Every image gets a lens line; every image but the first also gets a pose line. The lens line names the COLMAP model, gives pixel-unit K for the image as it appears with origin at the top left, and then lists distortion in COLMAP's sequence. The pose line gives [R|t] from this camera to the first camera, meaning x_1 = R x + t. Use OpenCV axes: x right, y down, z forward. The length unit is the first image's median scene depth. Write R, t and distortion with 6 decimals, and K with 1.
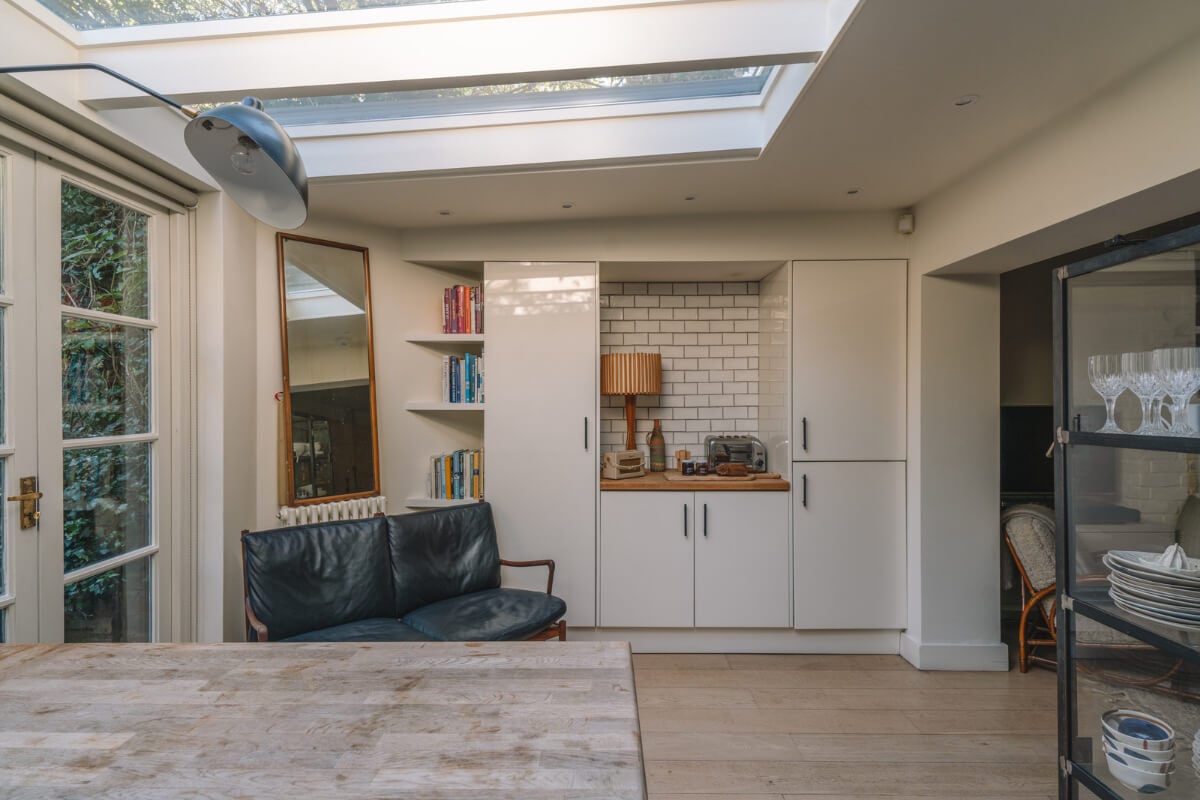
lens RADIAL K [[596.7, 0, 597.6], [0, 596.7, 396.6], [0, 0, 1]] dist [-0.000397, -0.000531]
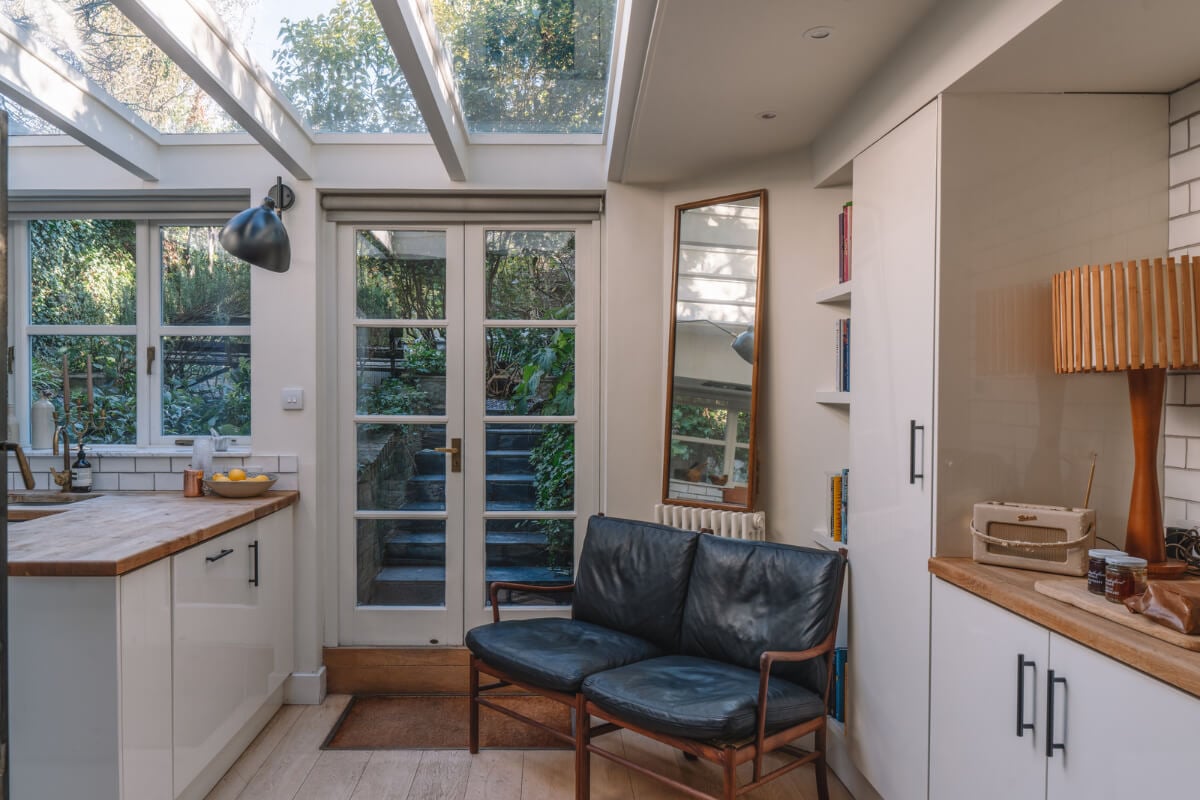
lens RADIAL K [[873.5, 0, 561.0], [0, 873.5, 396.9], [0, 0, 1]] dist [0.011328, -0.001366]
pose [[0.000720, 0.006292, -0.999980, 1.268950], [0.002778, 0.999976, 0.006294, 0.018093], [0.999996, -0.002782, 0.000702, 1.266442]]
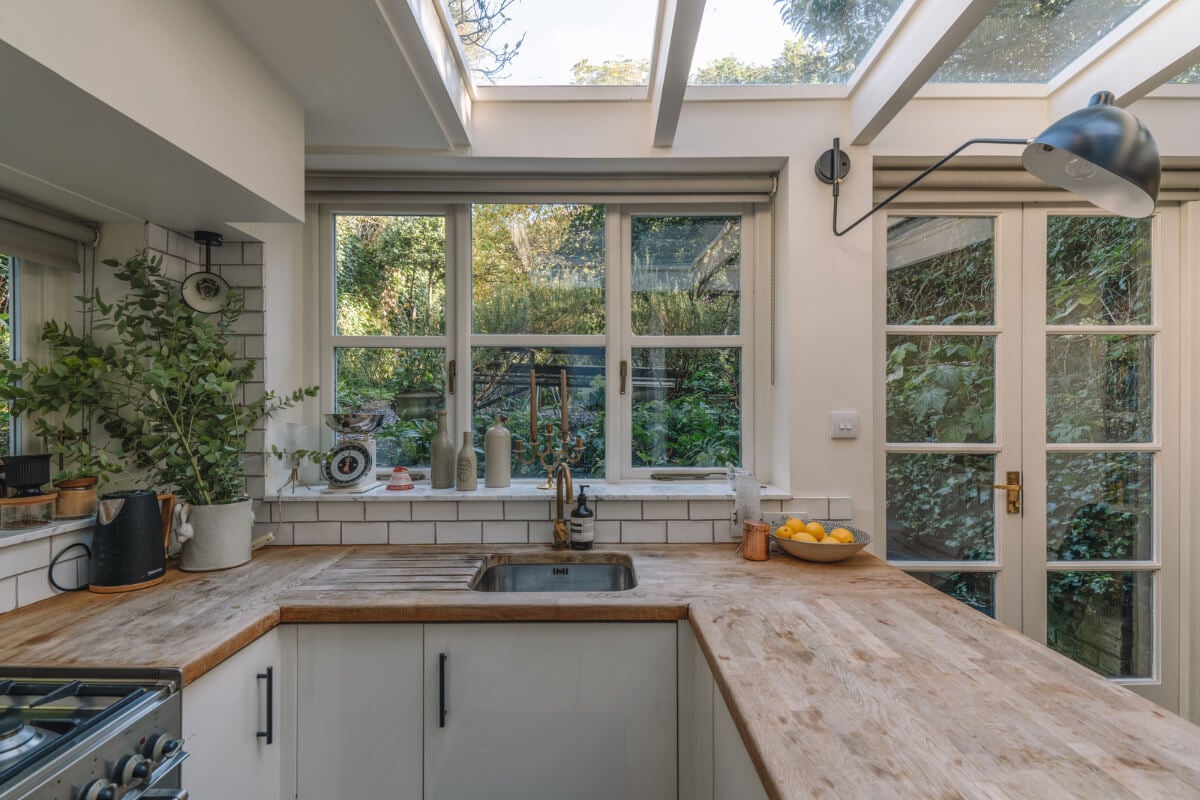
lens RADIAL K [[596.7, 0, 597.6], [0, 596.7, 396.6], [0, 0, 1]] dist [-0.000397, -0.000531]
pose [[0.008542, -0.014685, -0.999856, 0.264447], [0.004547, 0.999882, -0.014646, -0.004622], [0.999953, -0.004422, 0.008607, 0.137228]]
